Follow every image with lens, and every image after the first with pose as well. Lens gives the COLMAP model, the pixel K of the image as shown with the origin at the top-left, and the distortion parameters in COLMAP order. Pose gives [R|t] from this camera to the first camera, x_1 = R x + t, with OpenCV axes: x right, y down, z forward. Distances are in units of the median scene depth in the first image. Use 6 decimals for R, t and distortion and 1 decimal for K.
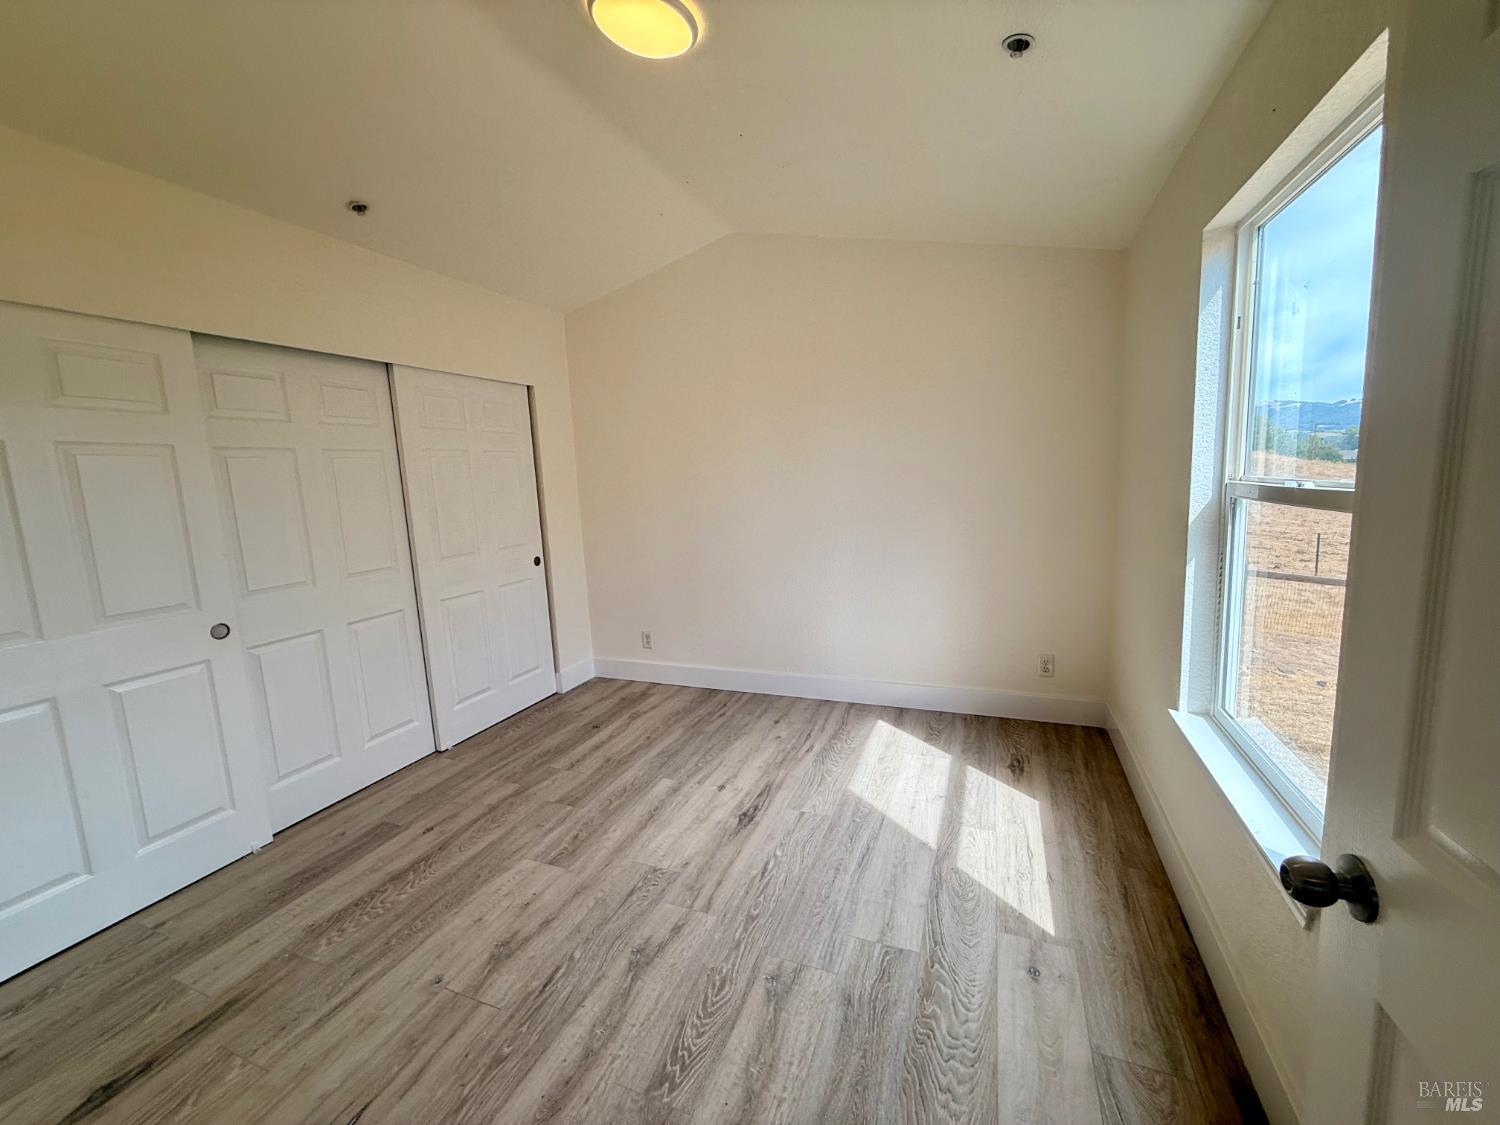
lens RADIAL K [[598.9, 0, 750.0], [0, 598.9, 559.4], [0, 0, 1]] dist [0.001400, 0.000384]
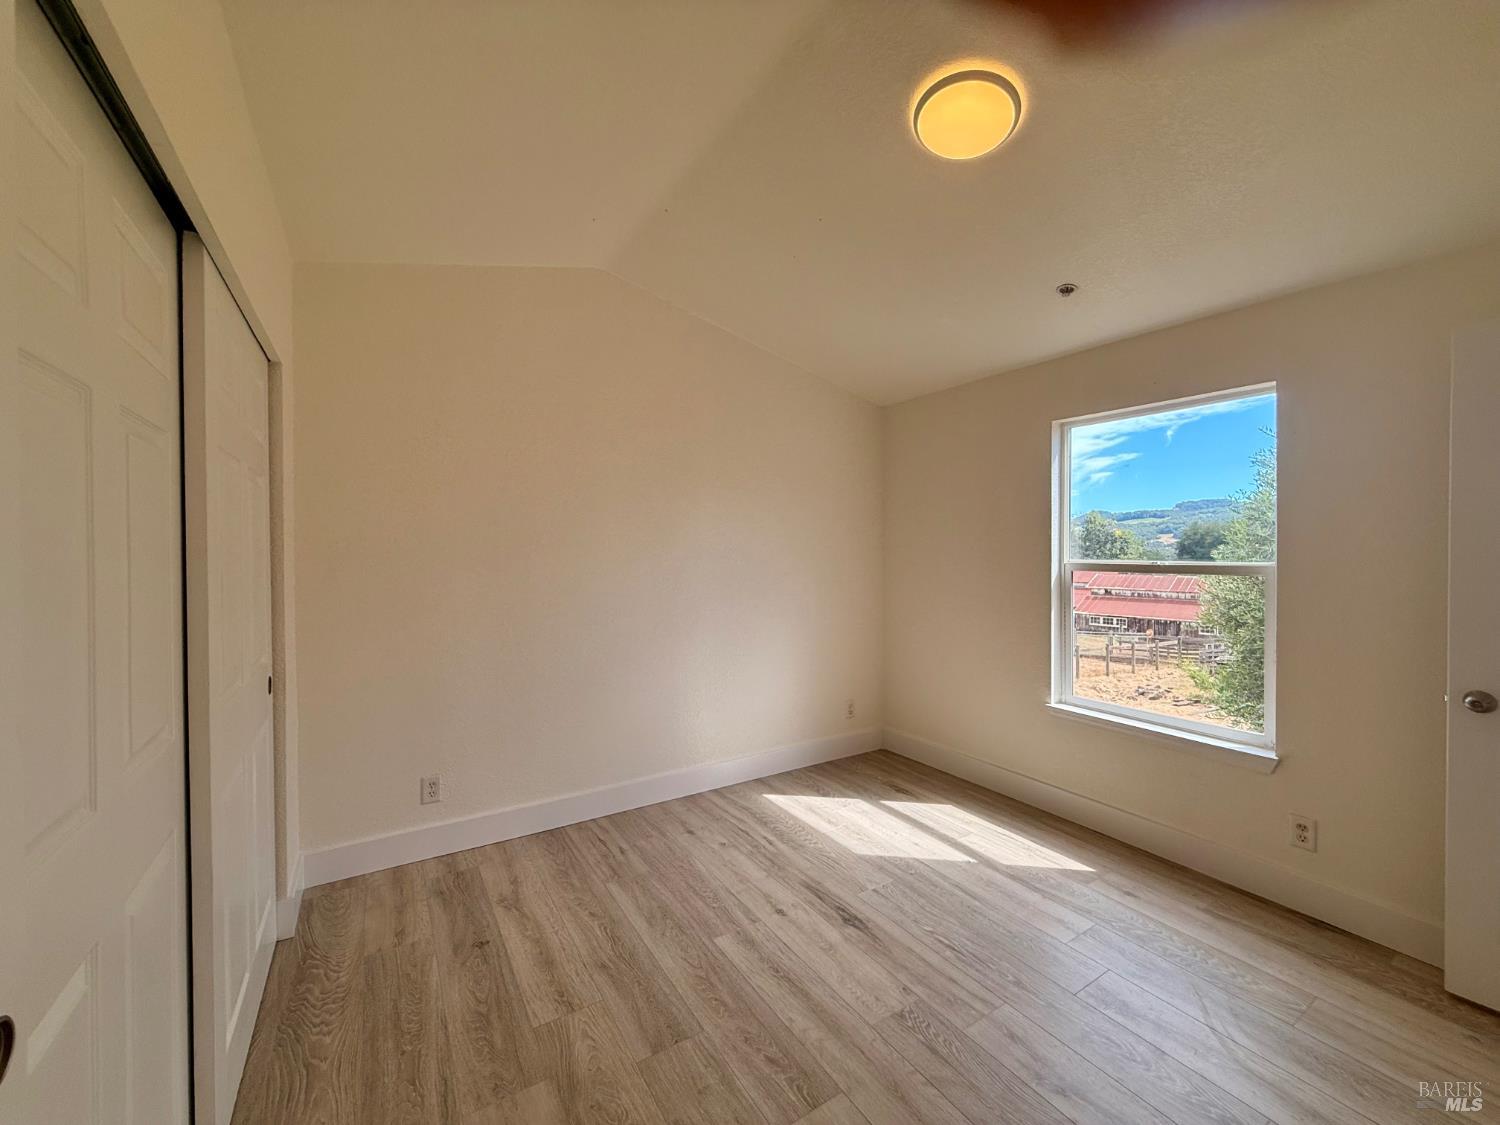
lens RADIAL K [[598.9, 0, 750.0], [0, 598.9, 559.4], [0, 0, 1]] dist [0.001400, 0.000384]
pose [[0.578514, 0.036666, 0.814848, -0.685501], [0.083973, 0.991004, -0.104211, -0.018374], [-0.811338, 0.128713, 0.570231, 0.444588]]
